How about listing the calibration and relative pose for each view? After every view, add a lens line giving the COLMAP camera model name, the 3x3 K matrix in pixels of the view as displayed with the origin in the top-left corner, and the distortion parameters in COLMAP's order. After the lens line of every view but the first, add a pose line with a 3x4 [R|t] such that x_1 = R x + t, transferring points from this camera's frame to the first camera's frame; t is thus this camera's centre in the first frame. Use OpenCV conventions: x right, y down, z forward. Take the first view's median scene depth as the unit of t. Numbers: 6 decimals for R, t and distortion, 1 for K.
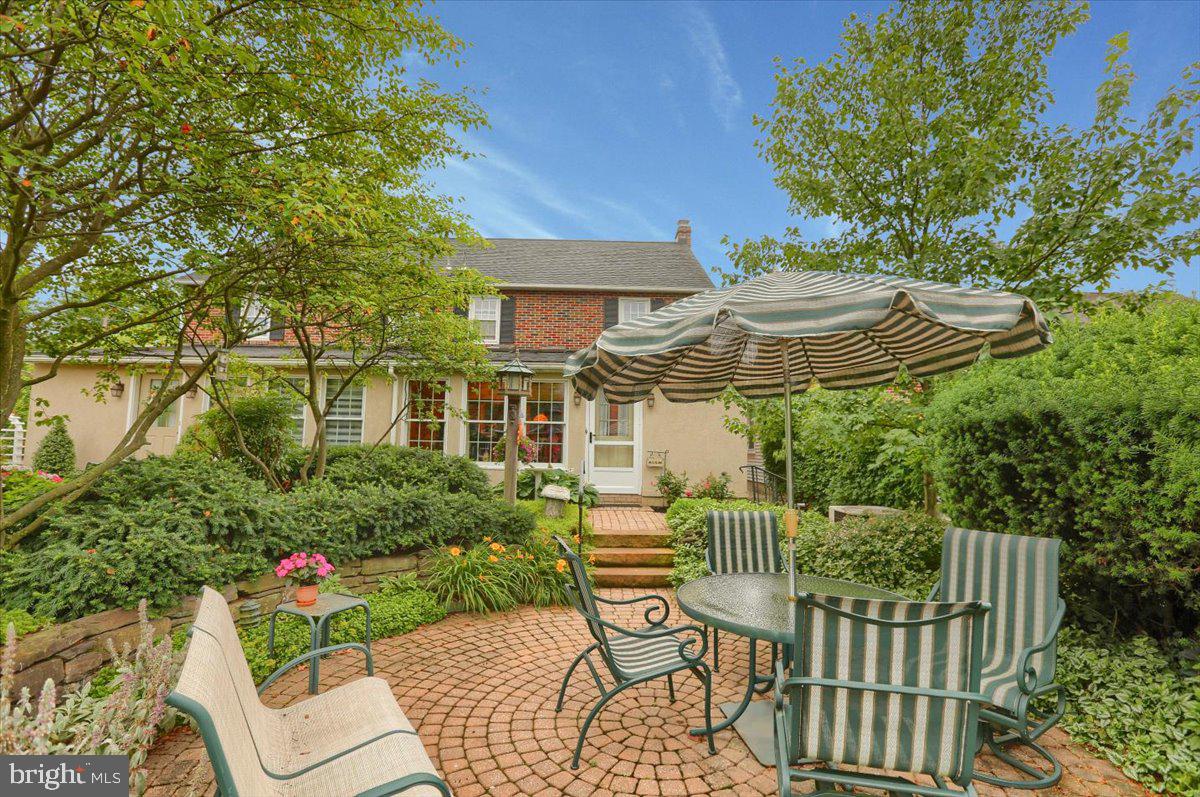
lens RADIAL K [[554.0, 0, 600.0], [0, 554.0, 398.5], [0, 0, 1]] dist [-0.074392, 0.000216]
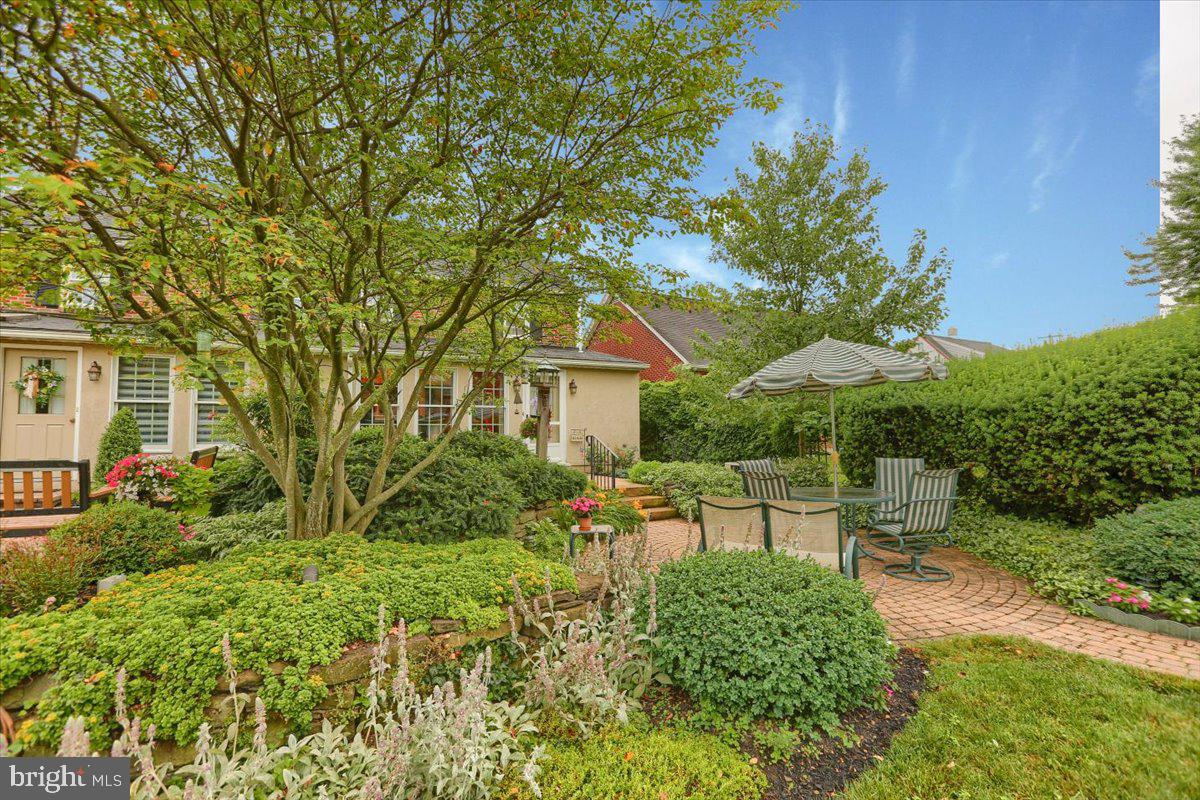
lens RADIAL K [[554.0, 0, 600.0], [0, 554.0, 400.0], [0, 0, 1]] dist [-0.074392, 0.000216]
pose [[0.889497, -0.000560, 0.456941, -0.456299], [-0.017666, 0.999209, 0.035615, -0.018566], [-0.456600, -0.039752, 0.888784, -0.152419]]
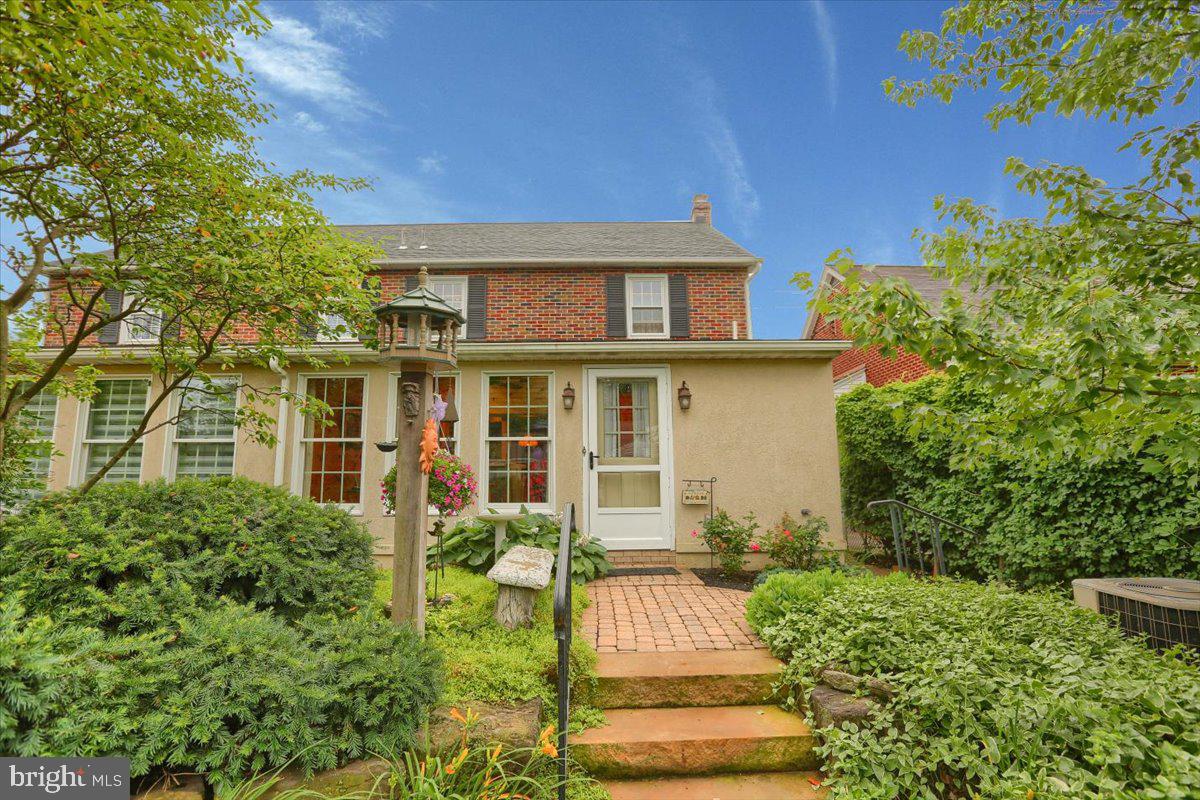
lens RADIAL K [[547.6, 0, 600.0], [0, 547.6, 400.0], [0, 0, 1]] dist [-0.056754, 0.019047]
pose [[0.999627, -0.026930, -0.004515, -0.002255], [0.026656, 0.998261, -0.052582, 0.036480], [0.005923, 0.052442, 0.998606, 0.392598]]
